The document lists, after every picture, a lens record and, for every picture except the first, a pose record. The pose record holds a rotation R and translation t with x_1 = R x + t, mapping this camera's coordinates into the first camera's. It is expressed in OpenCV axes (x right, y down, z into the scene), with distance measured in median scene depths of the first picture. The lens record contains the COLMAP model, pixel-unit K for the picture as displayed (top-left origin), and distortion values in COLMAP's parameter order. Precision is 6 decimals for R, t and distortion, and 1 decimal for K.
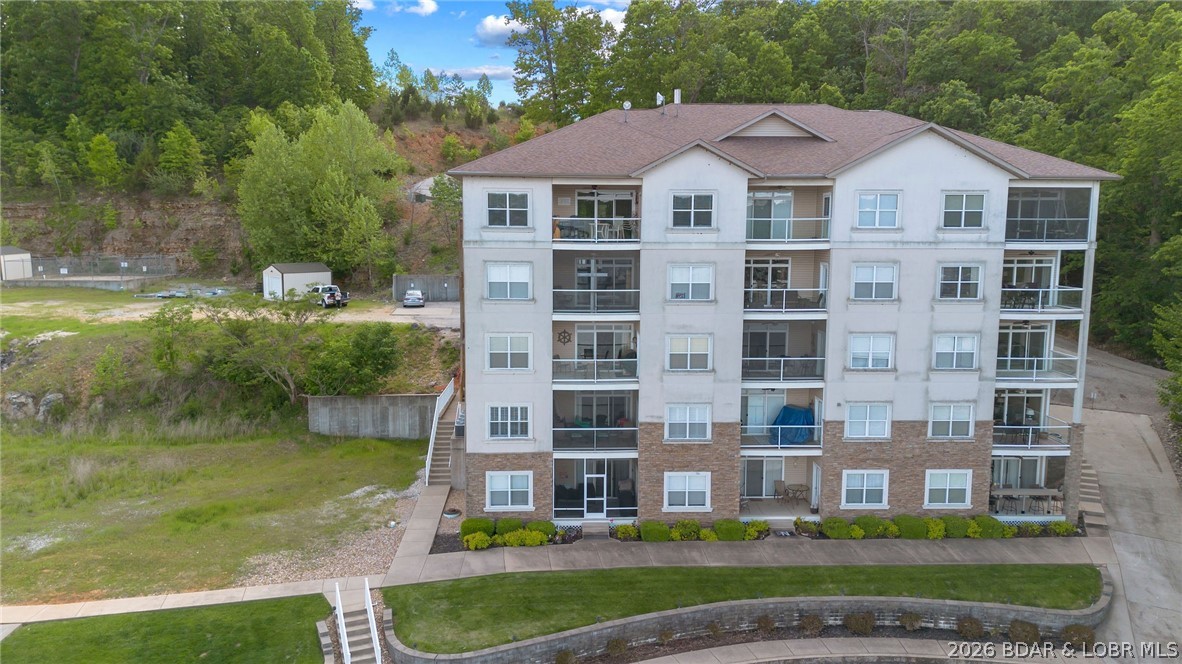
lens RADIAL K [[826.1, 0, 591.0], [0, 826.1, 333.0], [0, 0, 1]] dist [0.019858, -0.014377]
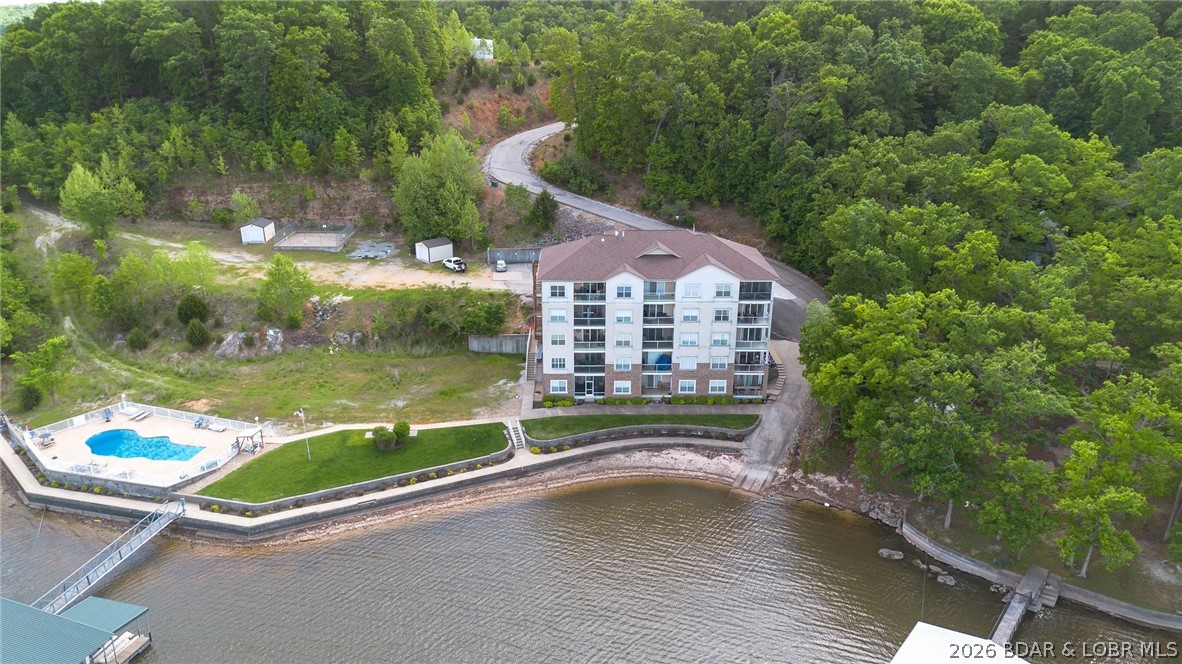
lens RADIAL K [[826.1, 0, 589.7], [0, 826.1, 332.4], [0, 0, 1]] dist [0.019858, -0.014377]
pose [[0.999544, 0.008584, -0.028943, 0.085429], [-0.001790, 0.973886, 0.227029, -0.622534], [0.030136, -0.226874, 0.973458, -1.678466]]
